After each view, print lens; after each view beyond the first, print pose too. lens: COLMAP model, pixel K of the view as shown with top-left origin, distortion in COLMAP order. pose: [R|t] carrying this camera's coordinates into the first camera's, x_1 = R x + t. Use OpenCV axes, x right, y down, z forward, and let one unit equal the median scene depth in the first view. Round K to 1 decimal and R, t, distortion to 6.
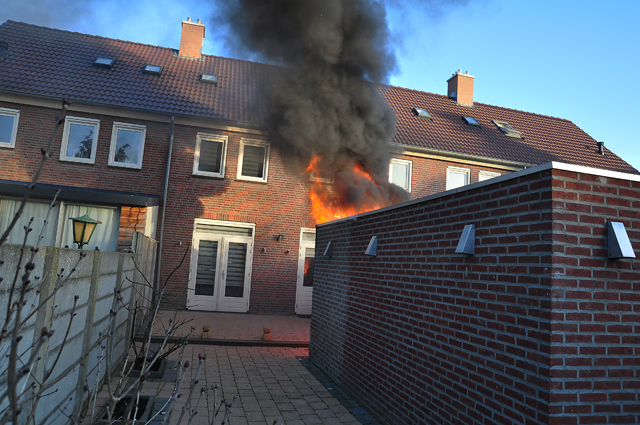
lens RADIAL K [[474.4, 0, 319.7], [0, 474.4, 211.8], [0, 0, 1]] dist [-0.130192, 0.119956]
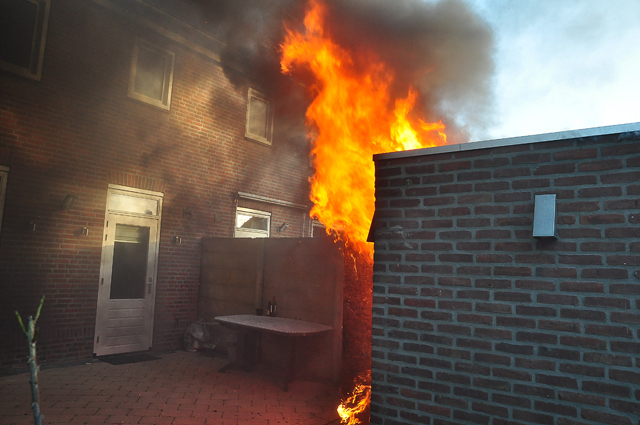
lens RADIAL K [[474.4, 0, 316.2], [0, 474.4, 212.1], [0, 0, 1]] dist [-0.130192, 0.119956]
pose [[0.786158, 0.018902, 0.617737, -0.169626], [-0.044083, 0.998701, 0.025543, 0.041480], [-0.616452, -0.047313, 0.785970, 0.477666]]
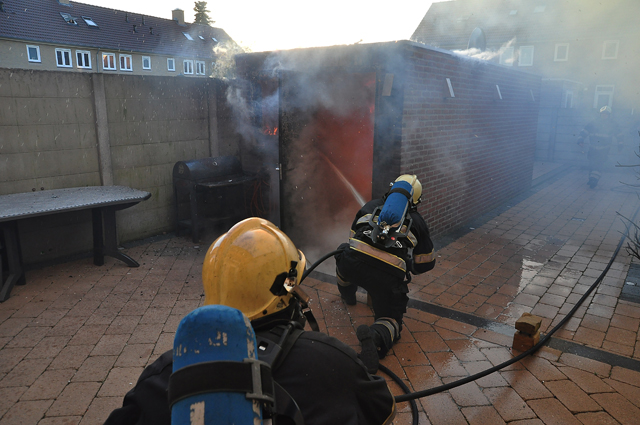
lens RADIAL K [[474.4, 0, 326.9], [0, 474.4, 213.4], [0, 0, 1]] dist [-0.130192, 0.119956]
pose [[-0.615702, -0.244904, 0.748955, -0.269650], [-0.133712, 0.969163, 0.206989, 0.081444], [-0.776552, 0.027299, -0.629462, 0.921736]]
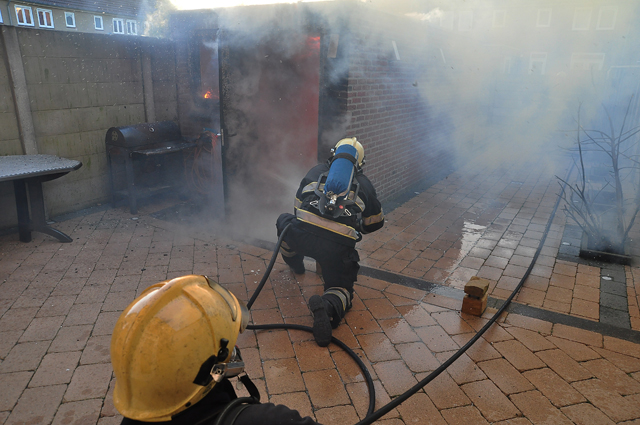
lens RADIAL K [[474.4, 0, 329.5], [0, 474.4, 213.4], [0, 0, 1]] dist [-0.130192, 0.119956]
pose [[-0.709318, -0.282437, 0.645831, -0.261285], [-0.144192, 0.954981, 0.259270, 0.082899], [-0.689983, 0.090781, -0.718110, 0.917834]]
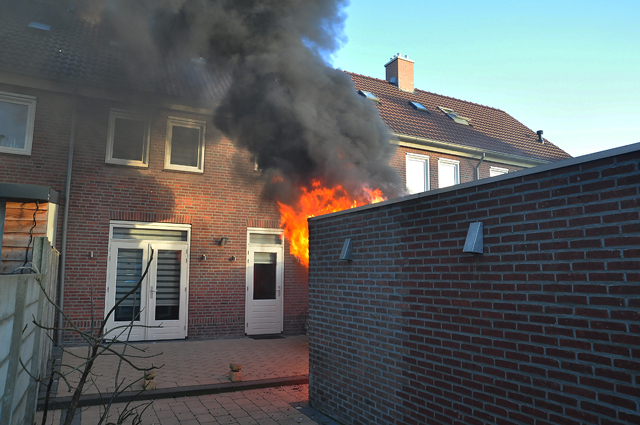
lens RADIAL K [[474.4, 0, 326.7], [0, 474.4, 212.8], [0, 0, 1]] dist [-0.130192, 0.119956]
pose [[0.972939, -0.032608, 0.228748, -0.093876], [0.033664, 0.999433, -0.000715, 0.013582], [-0.228595, 0.008396, 0.973485, 0.187015]]
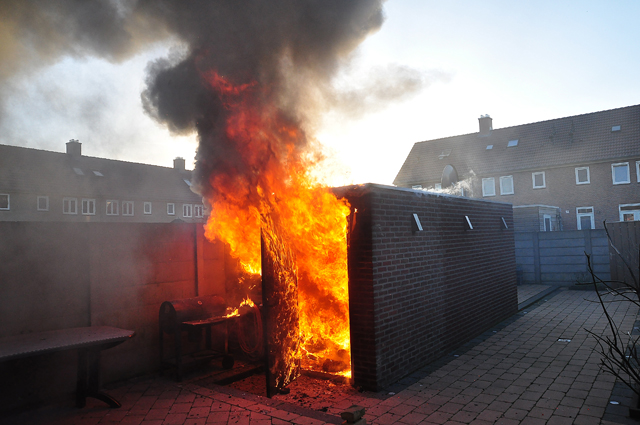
lens RADIAL K [[474.4, 0, 323.2], [0, 474.4, 213.4], [0, 0, 1]] dist [-0.130192, 0.119956]
pose [[-0.615202, 0.004024, 0.788359, -0.301355], [-0.087735, 0.993426, -0.073536, 0.077379], [-0.783472, -0.114406, -0.610805, 0.921445]]
